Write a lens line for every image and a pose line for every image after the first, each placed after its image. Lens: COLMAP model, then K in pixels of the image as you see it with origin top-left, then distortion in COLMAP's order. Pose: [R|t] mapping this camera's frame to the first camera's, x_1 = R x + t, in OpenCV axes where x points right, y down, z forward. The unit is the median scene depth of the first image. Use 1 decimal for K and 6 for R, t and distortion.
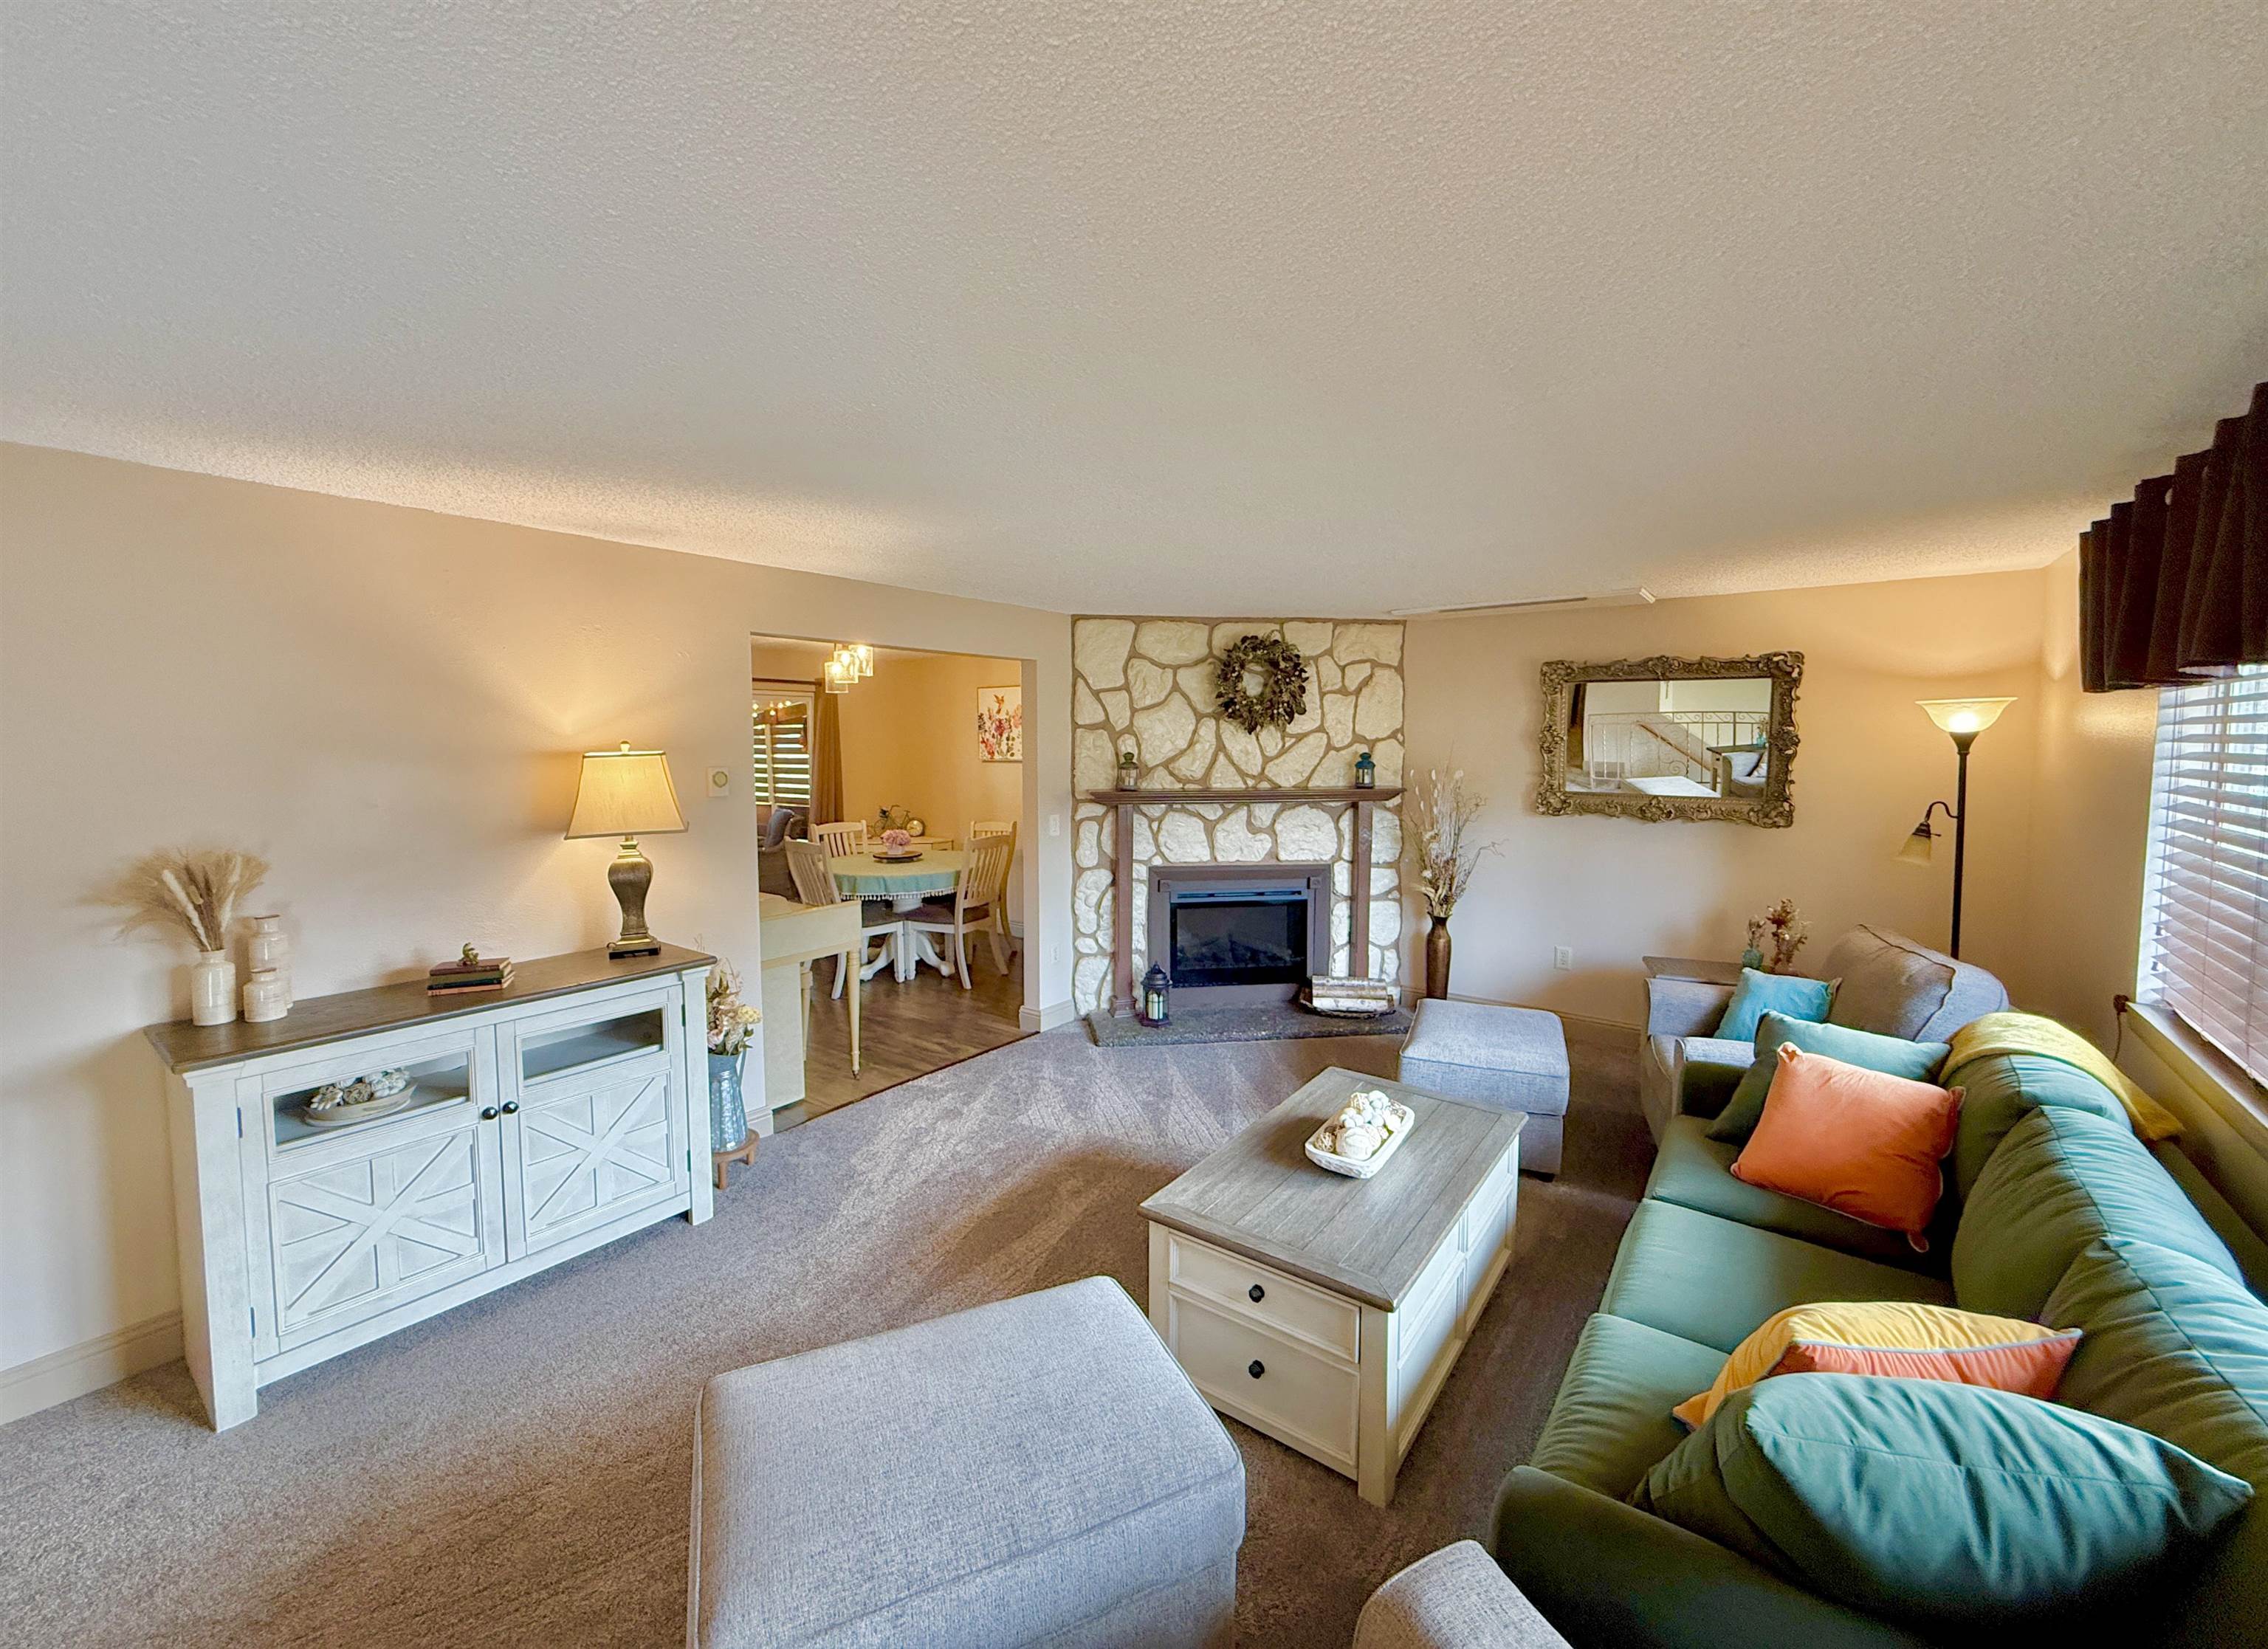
lens RADIAL K [[906.2, 0, 1119.1], [0, 906.2, 794.4], [0, 0, 1]] dist [0.000233, 0.002108]
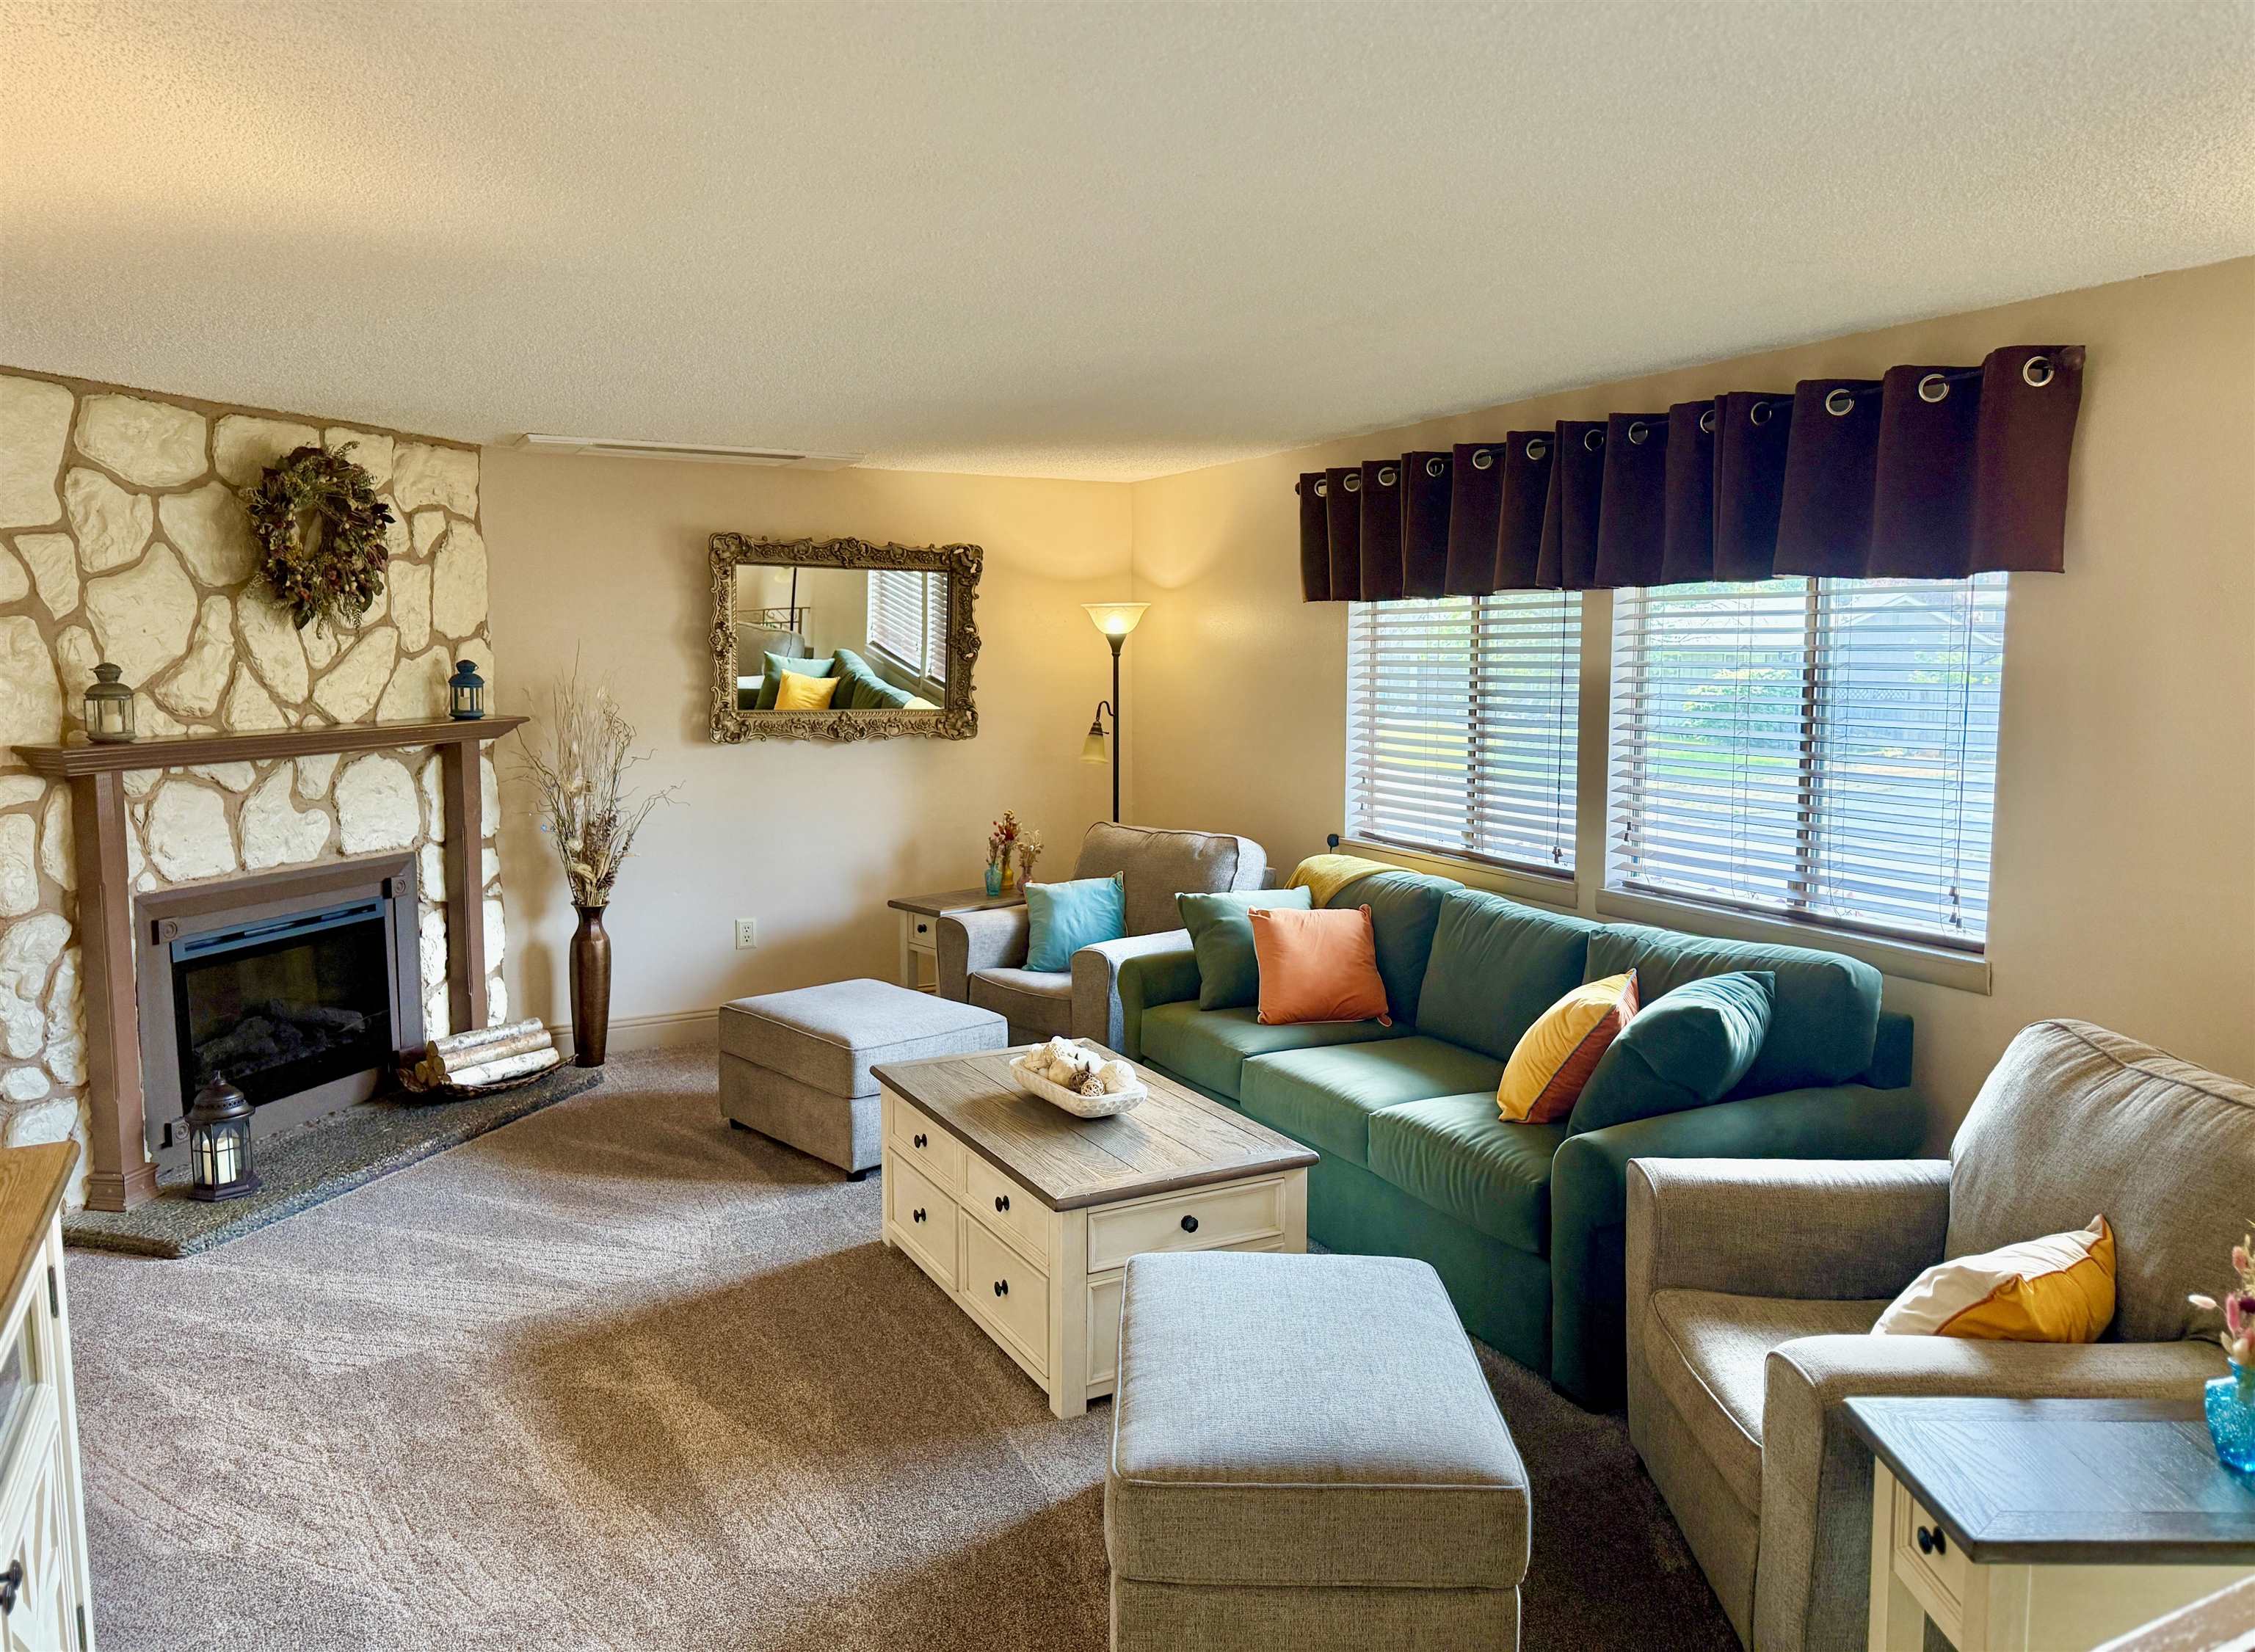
lens RADIAL K [[1581.5, 0, 1167.5], [0, 1581.5, 814.1], [0, 0, 1]] dist [0.073604, -0.086866]
pose [[0.411878, -0.096437, 0.906122, -0.527129], [0.055866, 0.995186, 0.080521, -0.003671], [-0.909525, 0.017457, 0.415283, 0.130193]]
